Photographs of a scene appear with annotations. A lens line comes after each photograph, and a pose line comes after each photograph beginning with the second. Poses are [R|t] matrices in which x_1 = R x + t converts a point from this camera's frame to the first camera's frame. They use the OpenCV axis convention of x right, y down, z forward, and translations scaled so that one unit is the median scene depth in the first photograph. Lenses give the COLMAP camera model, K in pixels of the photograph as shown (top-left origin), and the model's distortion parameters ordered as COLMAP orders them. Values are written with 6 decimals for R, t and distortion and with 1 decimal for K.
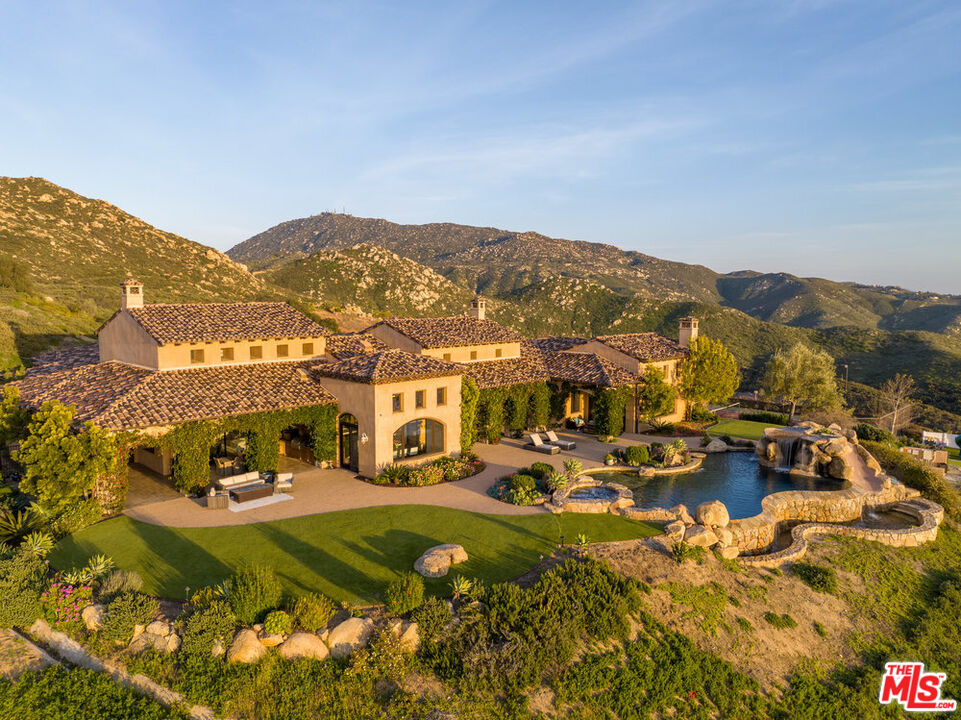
lens RADIAL K [[680.5, 0, 478.6], [0, 680.5, 362.5], [0, 0, 1]] dist [-0.053258, 0.023439]
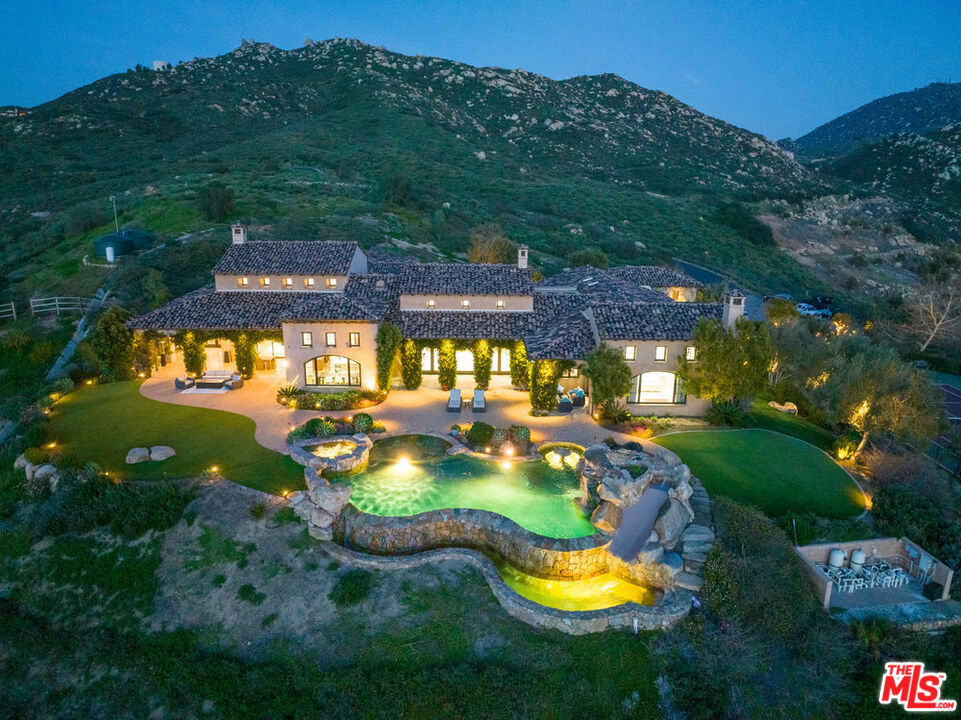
lens RADIAL K [[680.5, 0, 478.6], [0, 680.5, 362.5], [0, 0, 1]] dist [-0.053258, 0.023439]
pose [[0.702619, 0.193214, -0.684832, 0.055073], [-0.078721, 0.977628, 0.195056, -0.009594], [0.707198, -0.083139, 0.702110, 0.019825]]
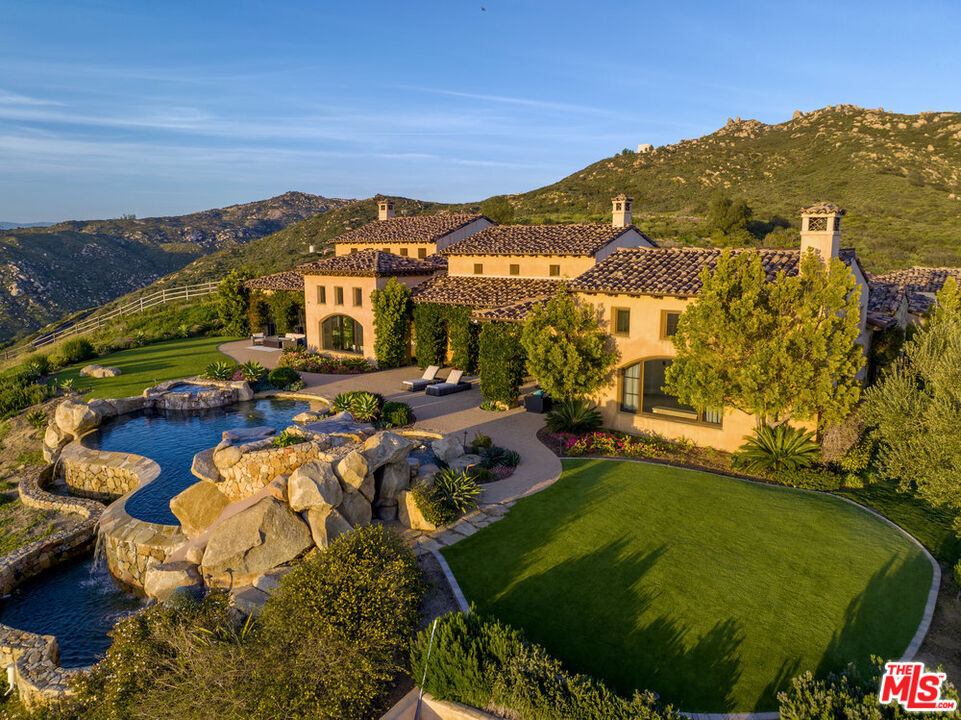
lens RADIAL K [[680.5, 0, 478.6], [0, 680.5, 362.5], [0, 0, 1]] dist [-0.053258, 0.023439]
pose [[0.099927, 0.156756, -0.982569, 0.057157], [-0.102896, 0.983845, 0.146495, -0.001111], [0.989660, 0.086463, 0.114442, 0.064895]]
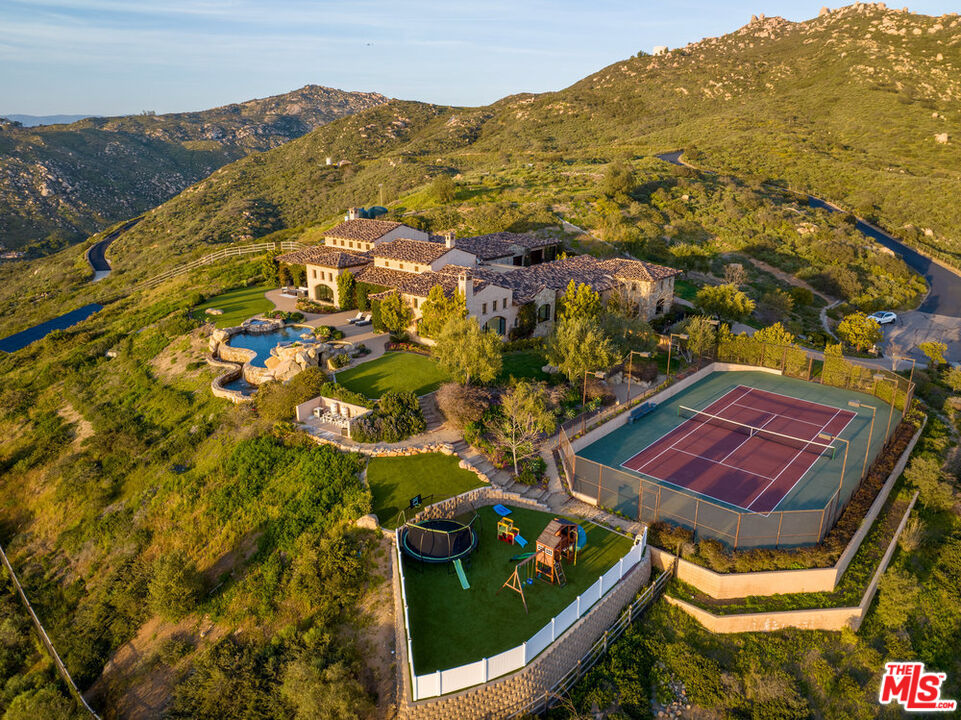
lens RADIAL K [[680.5, 0, 478.6], [0, 680.5, 362.5], [0, 0, 1]] dist [-0.053258, 0.023439]
pose [[0.064544, 0.302004, -0.951119, 0.125026], [-0.106055, 0.949785, 0.294383, -0.022286], [0.992263, 0.081870, 0.093332, 0.077799]]
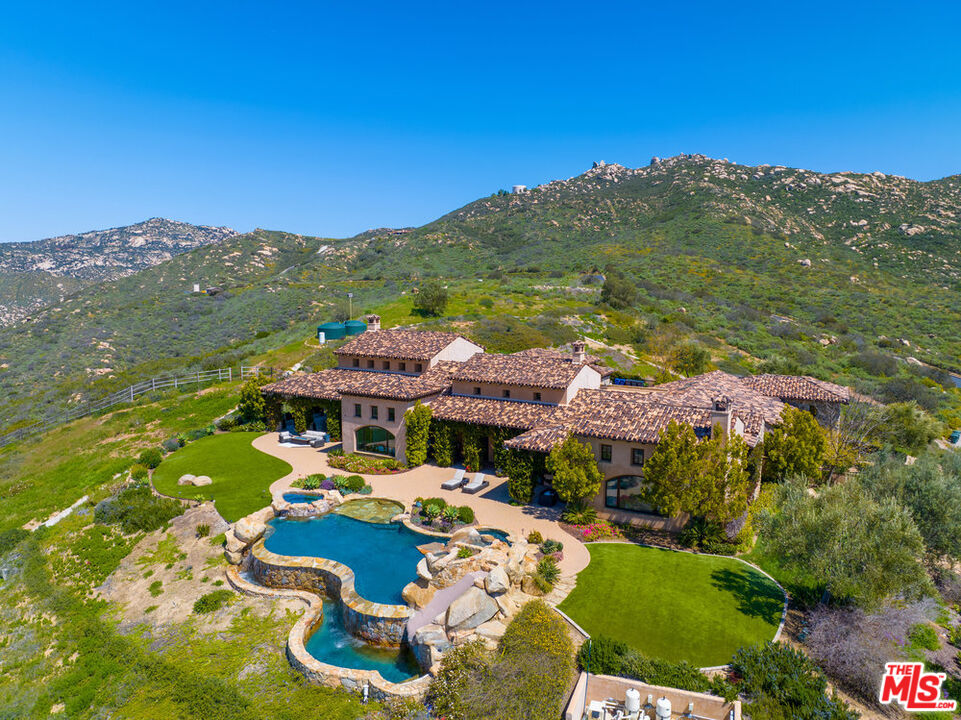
lens RADIAL K [[679.8, 0, 477.5], [0, 679.8, 358.9], [0, 0, 1]] dist [-0.049502, 0.020855]
pose [[0.277453, 0.108469, -0.954597, 0.075595], [-0.104856, 0.991089, 0.082139, -0.011197], [0.955000, 0.077306, 0.286354, 0.046951]]
